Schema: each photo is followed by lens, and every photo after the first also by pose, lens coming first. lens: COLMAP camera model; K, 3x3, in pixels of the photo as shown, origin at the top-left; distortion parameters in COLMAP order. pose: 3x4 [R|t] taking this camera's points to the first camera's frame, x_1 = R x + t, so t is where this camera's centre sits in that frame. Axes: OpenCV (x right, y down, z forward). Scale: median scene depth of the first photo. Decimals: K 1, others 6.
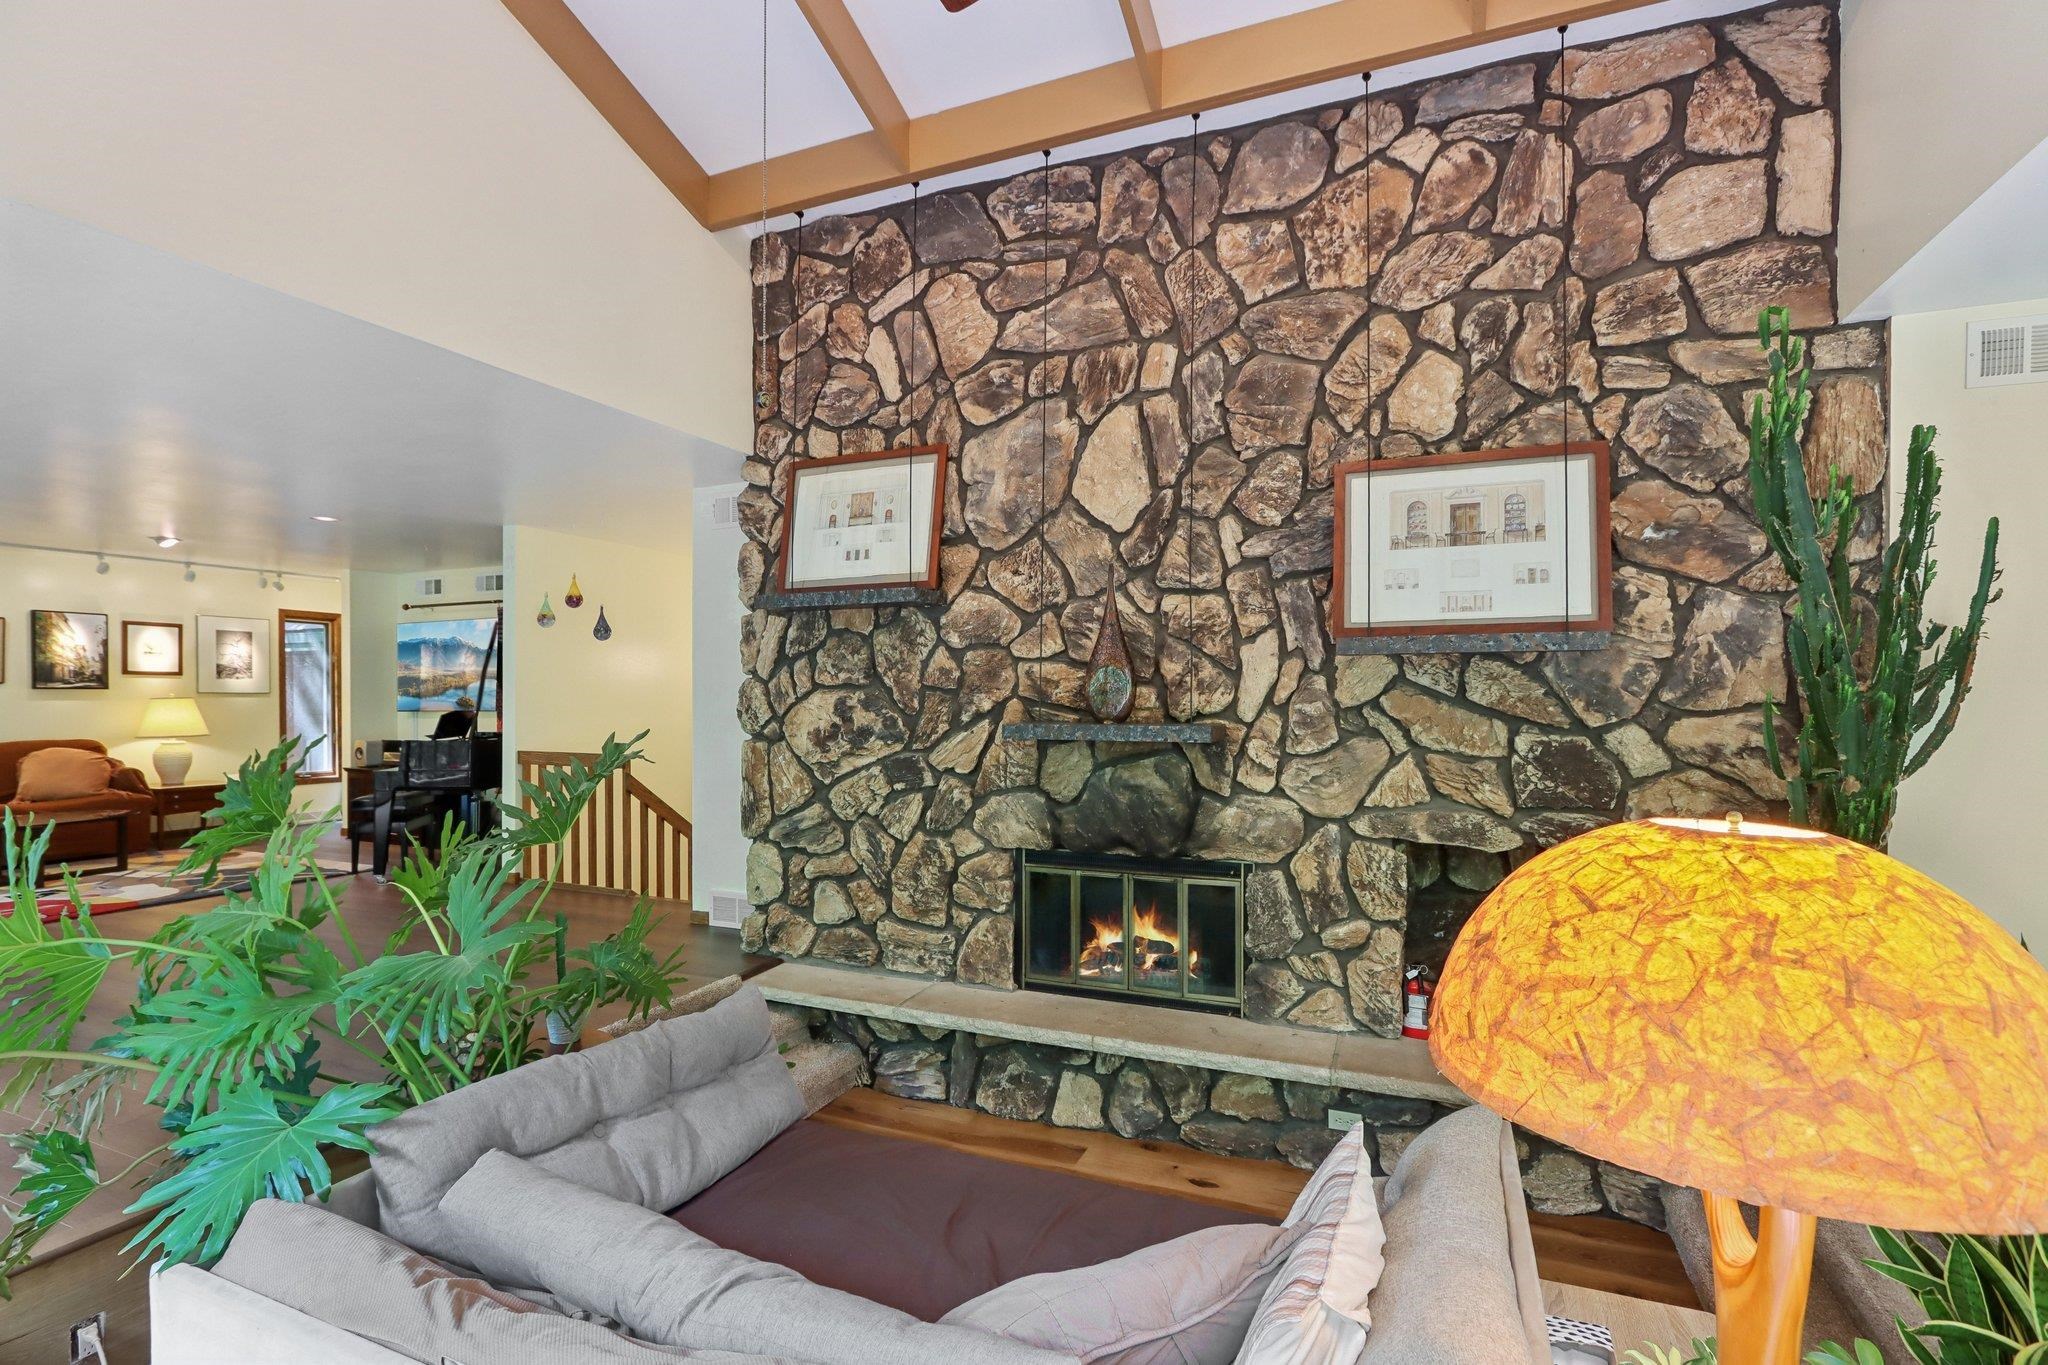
lens RADIAL K [[961.2, 0, 992.1], [0, 961.2, 695.1], [0, 0, 1]] dist [-0.022714, 0.006595]
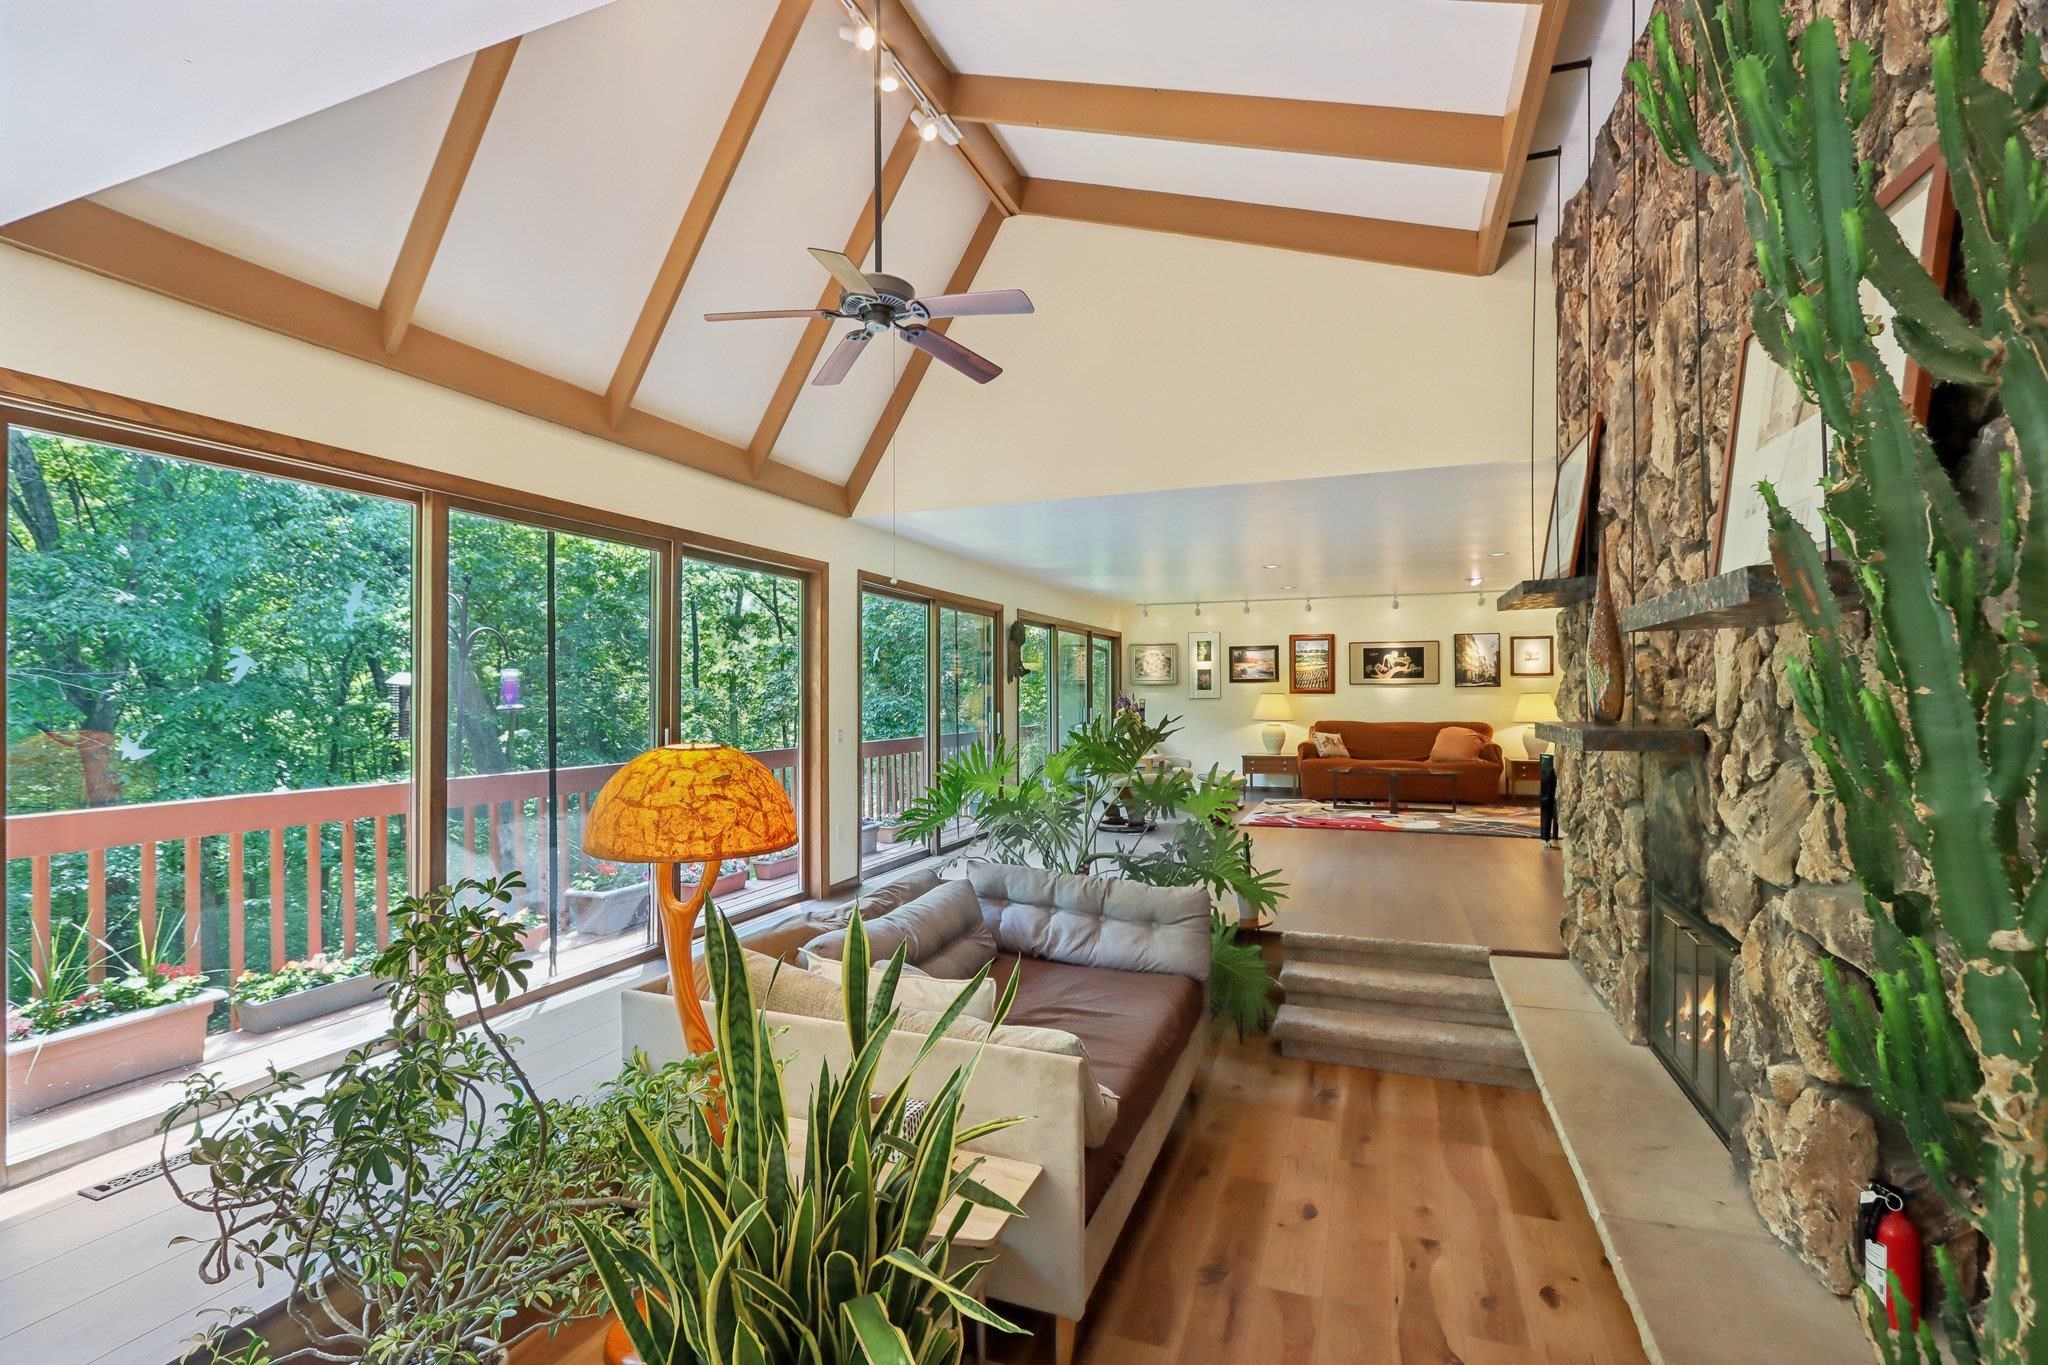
lens RADIAL K [[951.2, 0, 988.8], [0, 951.2, 684.9], [0, 0, 1]] dist [-0.017394, 0.001161]
pose [[0.034105, -0.009567, -0.999372, 0.809301], [0.004989, 0.999943, -0.009402, 0.000314], [0.999406, -0.004665, 0.034151, 0.388638]]
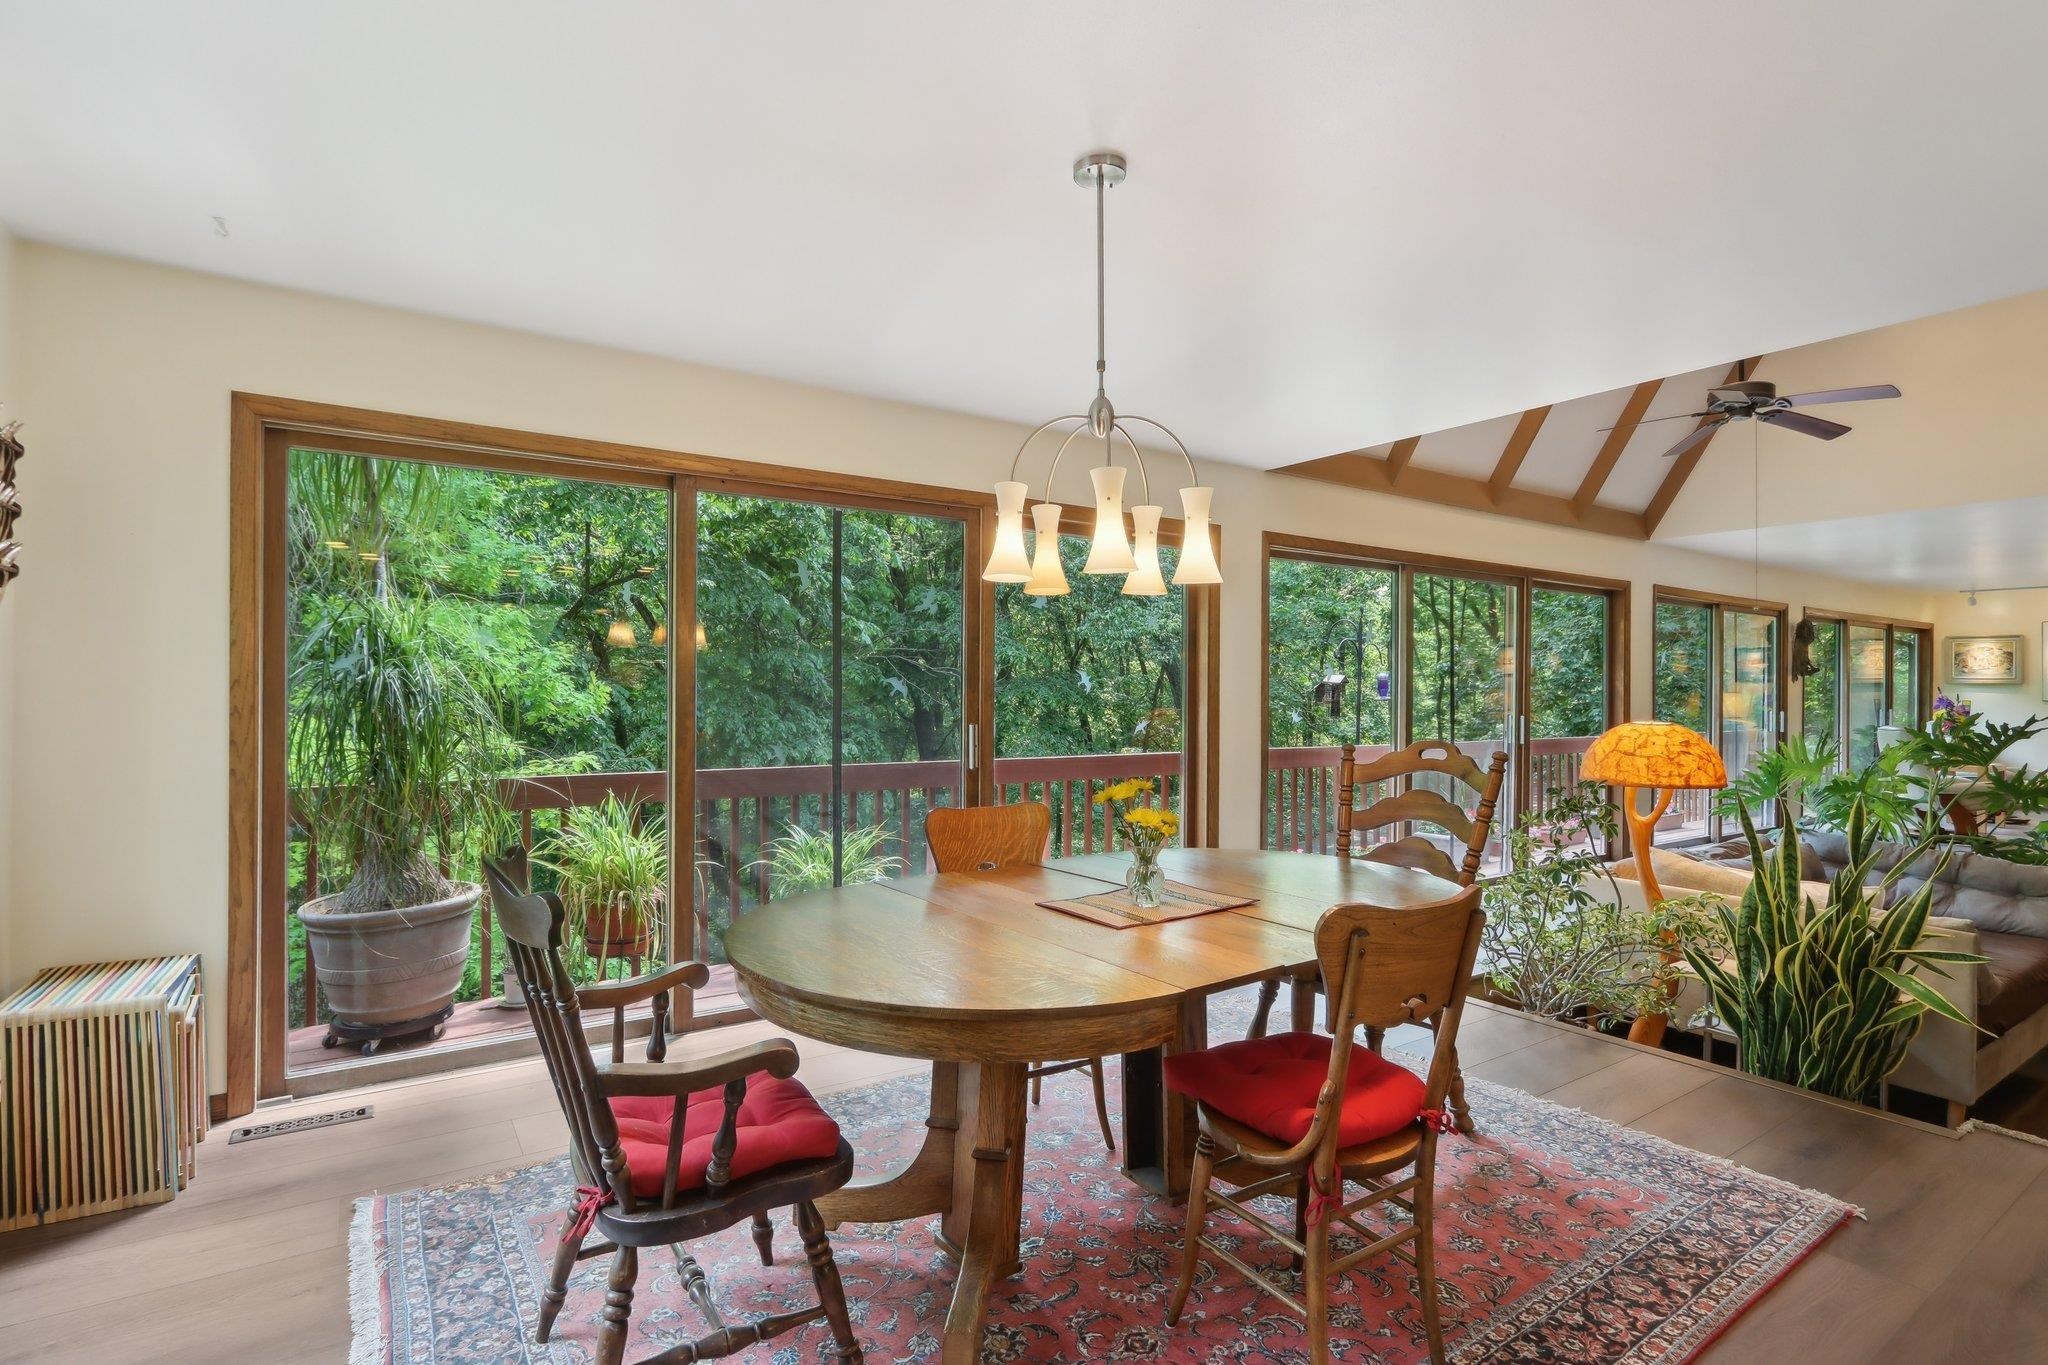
lens RADIAL K [[976.5, 0, 987.1], [0, 976.5, 691.1], [0, 0, 1]] dist [-0.023345, 0.006240]
pose [[-0.551307, -0.000533, -0.834302, 1.444514], [-0.004474, 0.999987, 0.002317, -0.000815], [0.834291, 0.005010, -0.551302, 0.198270]]
